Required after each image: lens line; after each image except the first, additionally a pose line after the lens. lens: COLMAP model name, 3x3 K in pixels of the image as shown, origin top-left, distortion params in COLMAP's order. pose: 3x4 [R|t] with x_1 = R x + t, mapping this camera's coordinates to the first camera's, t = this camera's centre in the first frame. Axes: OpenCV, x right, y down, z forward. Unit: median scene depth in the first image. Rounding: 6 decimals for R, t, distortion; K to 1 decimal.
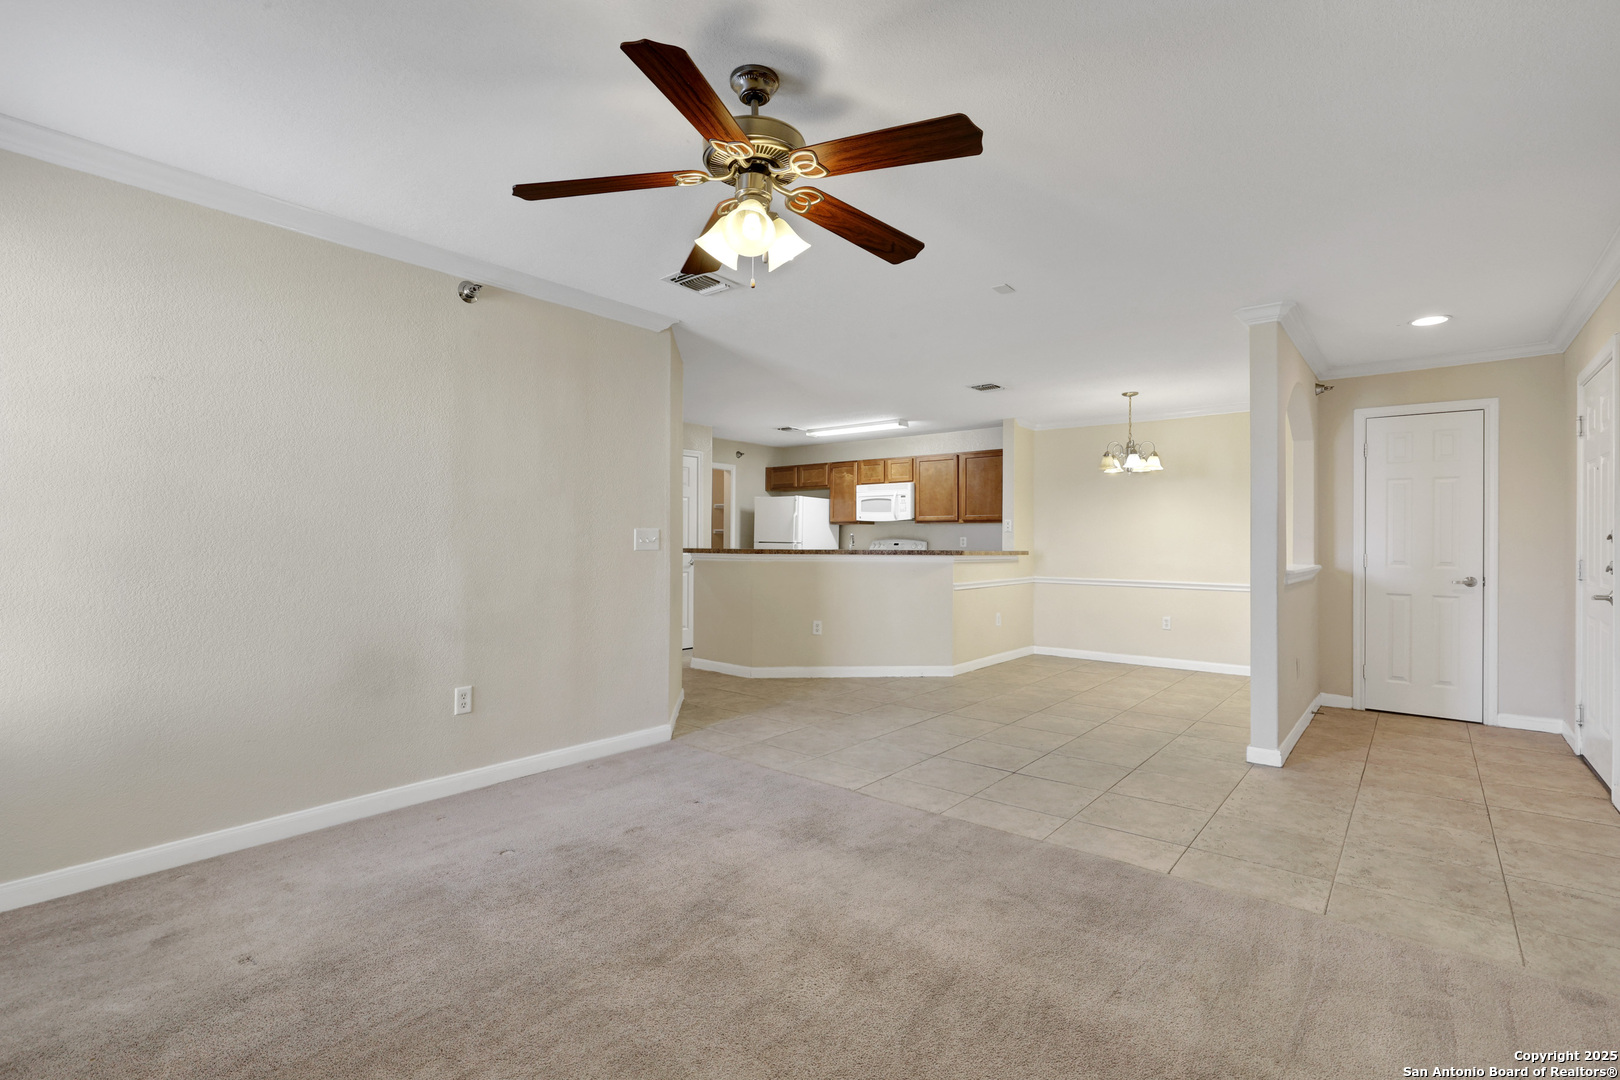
lens RADIAL K [[752.0, 0, 811.8], [0, 752.0, 532.5], [0, 0, 1]] dist [0.001846, -0.000075]
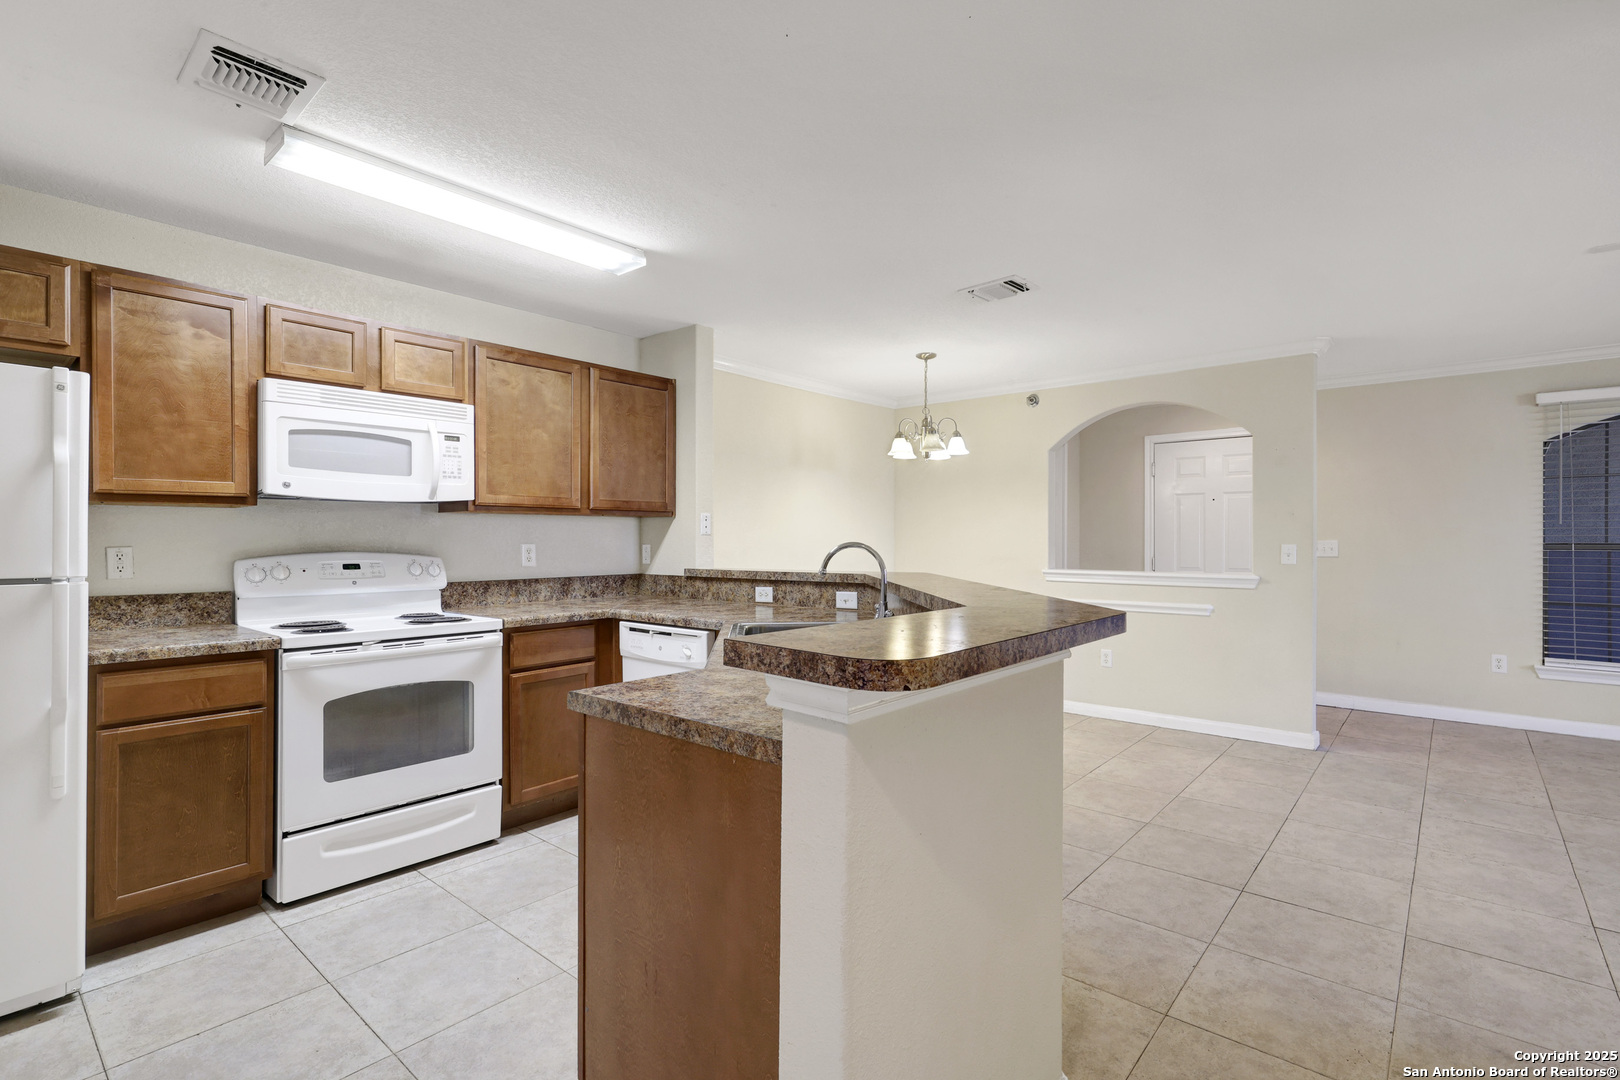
lens RADIAL K [[752.7, 0, 818.4], [0, 752.7, 535.9], [0, 0, 1]] dist [0.002555, -0.000388]
pose [[0.014316, -0.003436, 0.999892, -0.282622], [-0.010230, 0.999941, 0.003582, -0.002948], [-0.999845, -0.010280, 0.014280, 0.909656]]
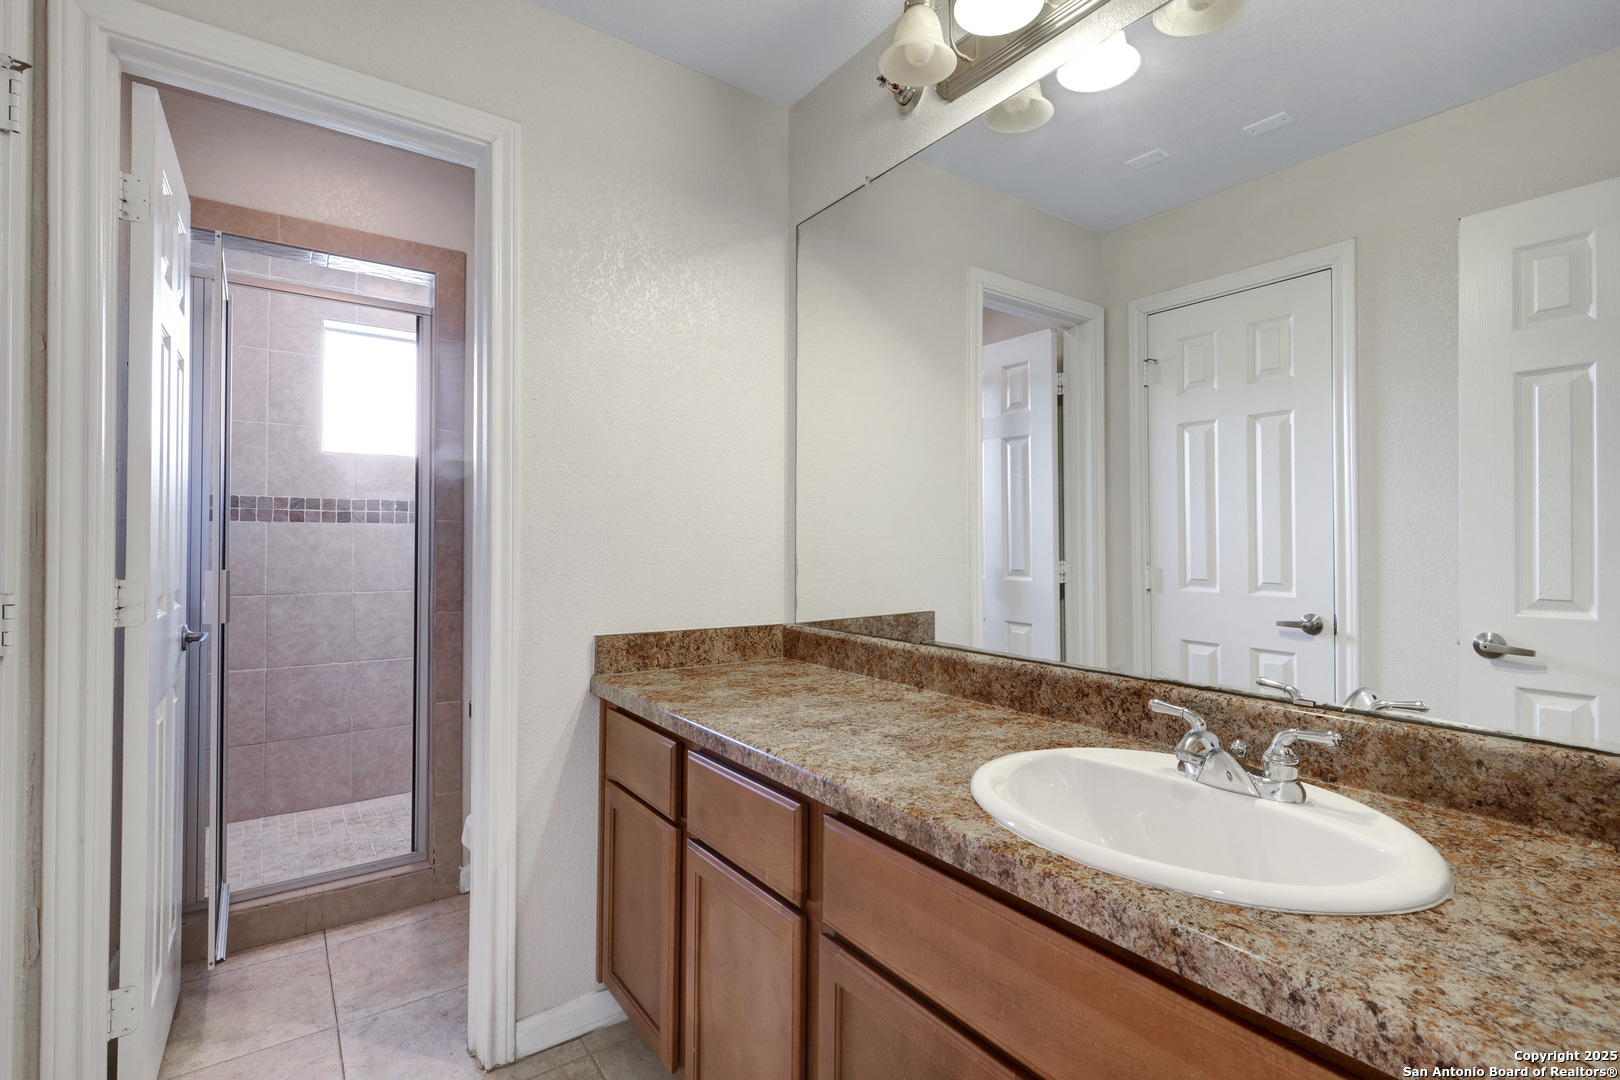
lens RADIAL K [[739.6, 0, 826.2], [0, 739.6, 546.6], [0, 0, 1]] dist [0.001976, -0.000373]
pose [[0.971466, -0.006320, -0.237094, 0.009548], [0.008997, 0.999907, 0.010208, 0.000802], [0.237007, -0.012050, 0.971433, 1.074494]]
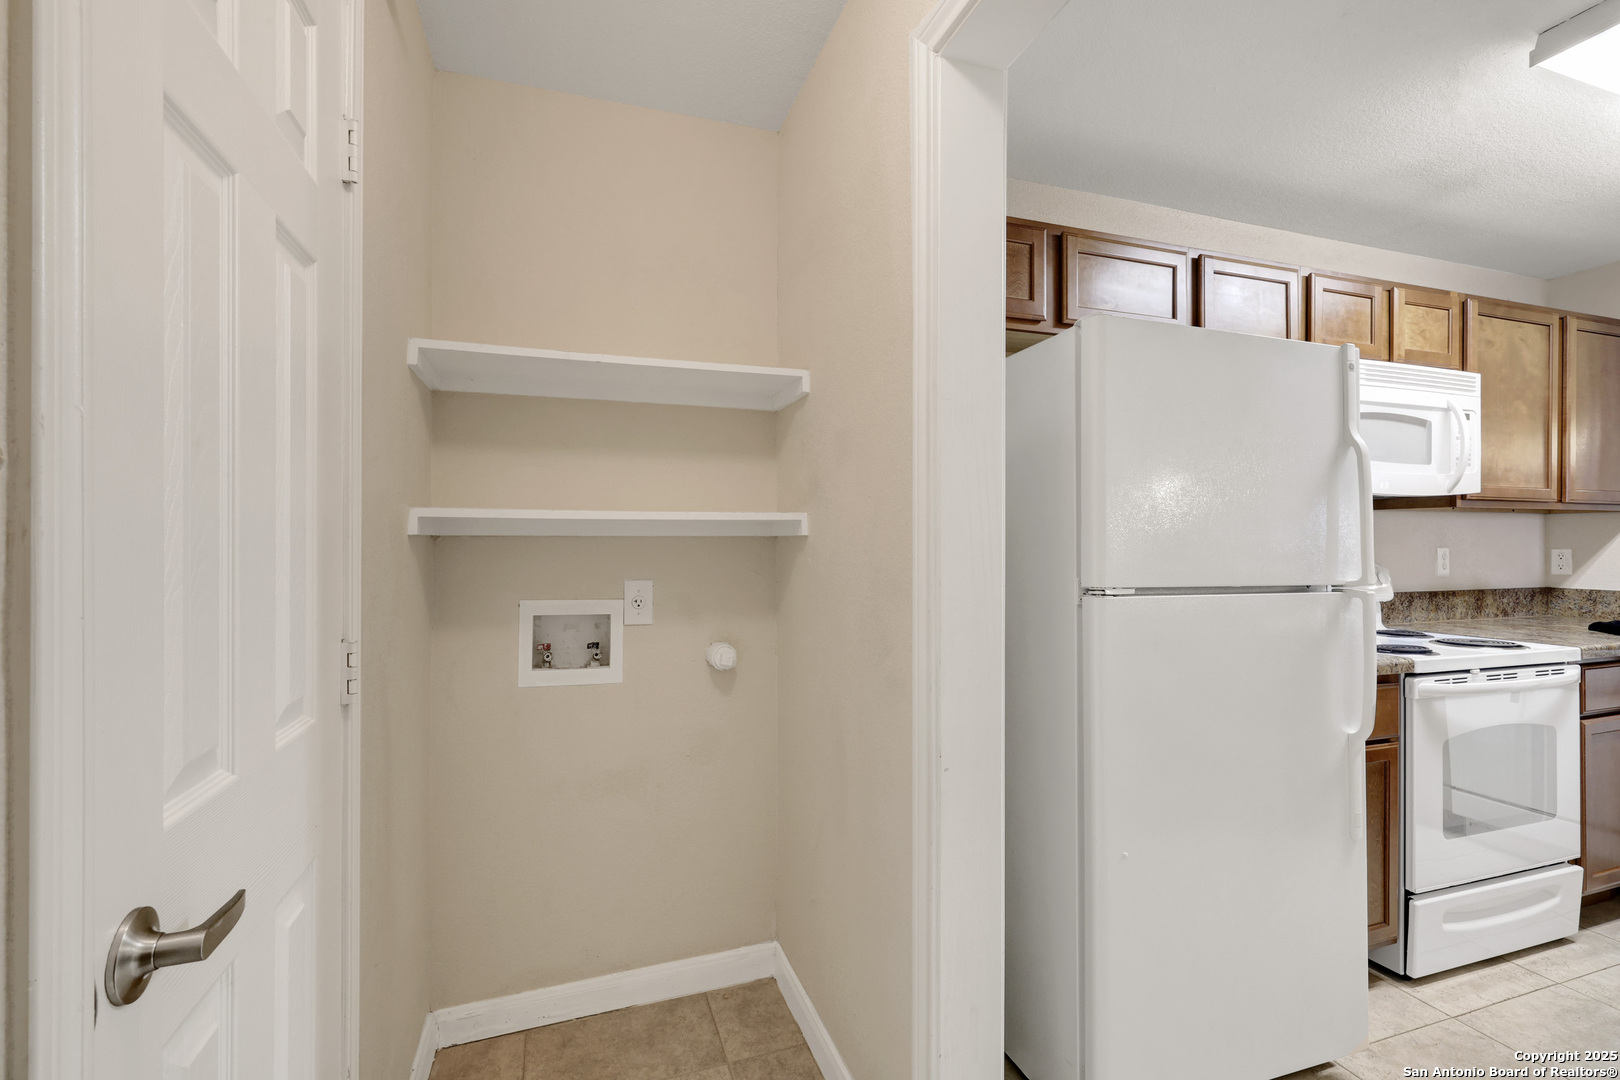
lens RADIAL K [[737.1, 0, 817.0], [0, 737.1, 540.7], [0, 0, 1]] dist [0.000516, 0.000405]
pose [[0.517649, -0.007347, 0.855562, -0.298810], [-0.007504, 0.999886, 0.013126, -0.000192], [-0.855560, -0.013215, 0.517535, 1.197617]]
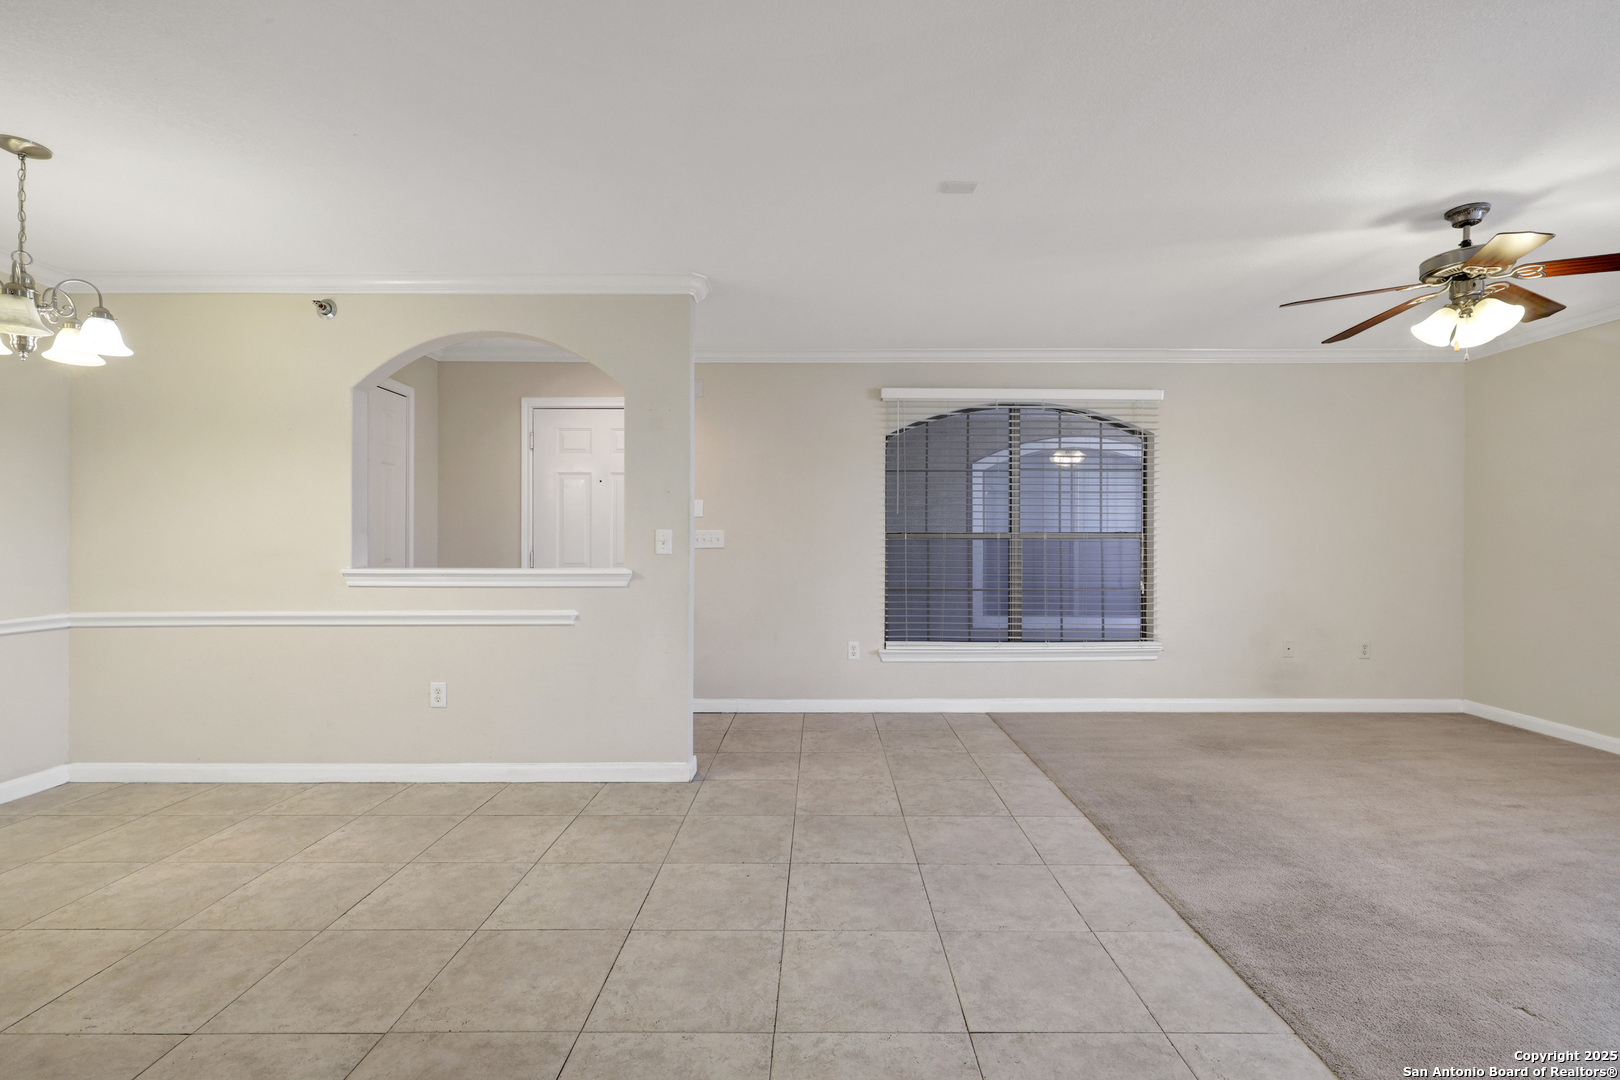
lens RADIAL K [[737.1, 0, 817.0], [0, 737.1, 540.7], [0, 0, 1]] dist [0.000516, 0.000405]
pose [[-0.632579, -0.005659, 0.774475, -0.104200], [-0.013384, 0.999904, -0.003626, 0.009561], [-0.774380, -0.012659, -0.632594, 0.766238]]
